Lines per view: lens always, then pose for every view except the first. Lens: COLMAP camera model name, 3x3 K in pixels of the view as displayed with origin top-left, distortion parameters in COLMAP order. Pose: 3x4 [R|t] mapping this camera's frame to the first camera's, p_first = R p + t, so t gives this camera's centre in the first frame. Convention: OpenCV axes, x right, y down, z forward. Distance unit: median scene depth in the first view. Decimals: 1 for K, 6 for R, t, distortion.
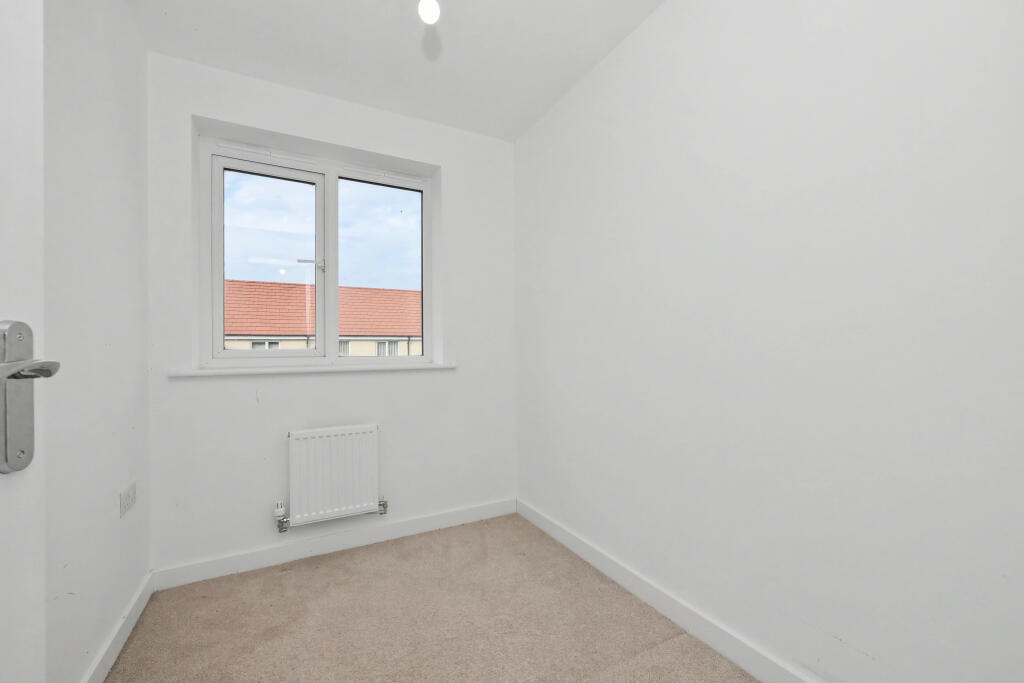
lens RADIAL K [[427.9, 0, 512.0], [0, 427.9, 341.5], [0, 0, 1]] dist [0.000387, -0.000162]
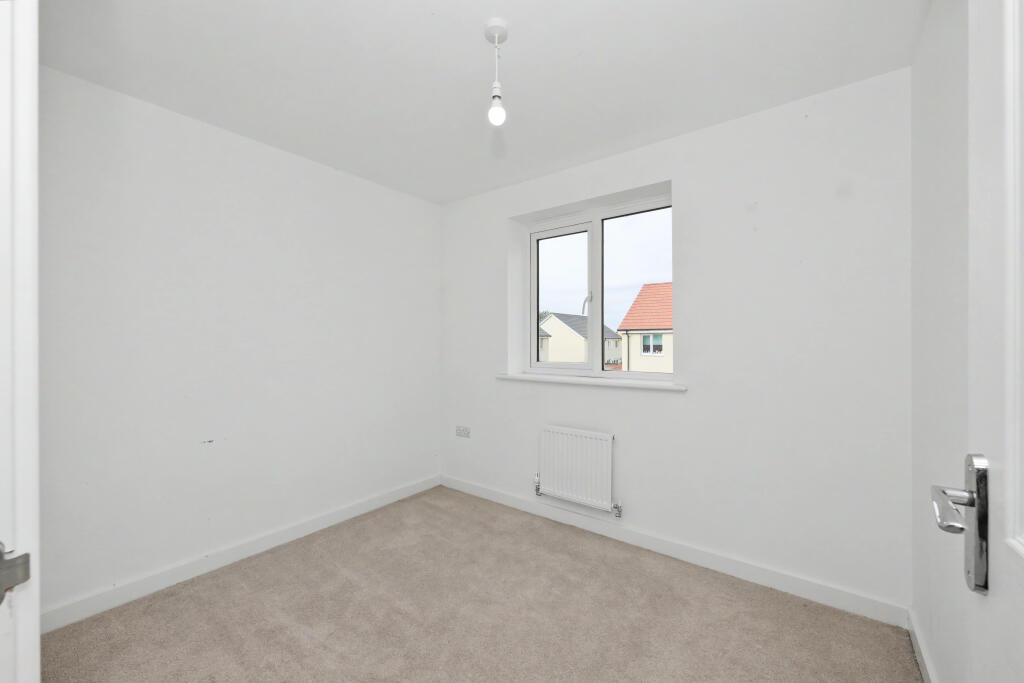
lens RADIAL K [[427.9, 0, 512.0], [0, 427.9, 341.5], [0, 0, 1]] dist [0.000387, -0.000162]
pose [[0.416618, -0.011377, -0.909010, 0.601252], [-0.022400, 0.999490, -0.022776, -0.013975], [0.908806, 0.029850, 0.416151, 0.295832]]
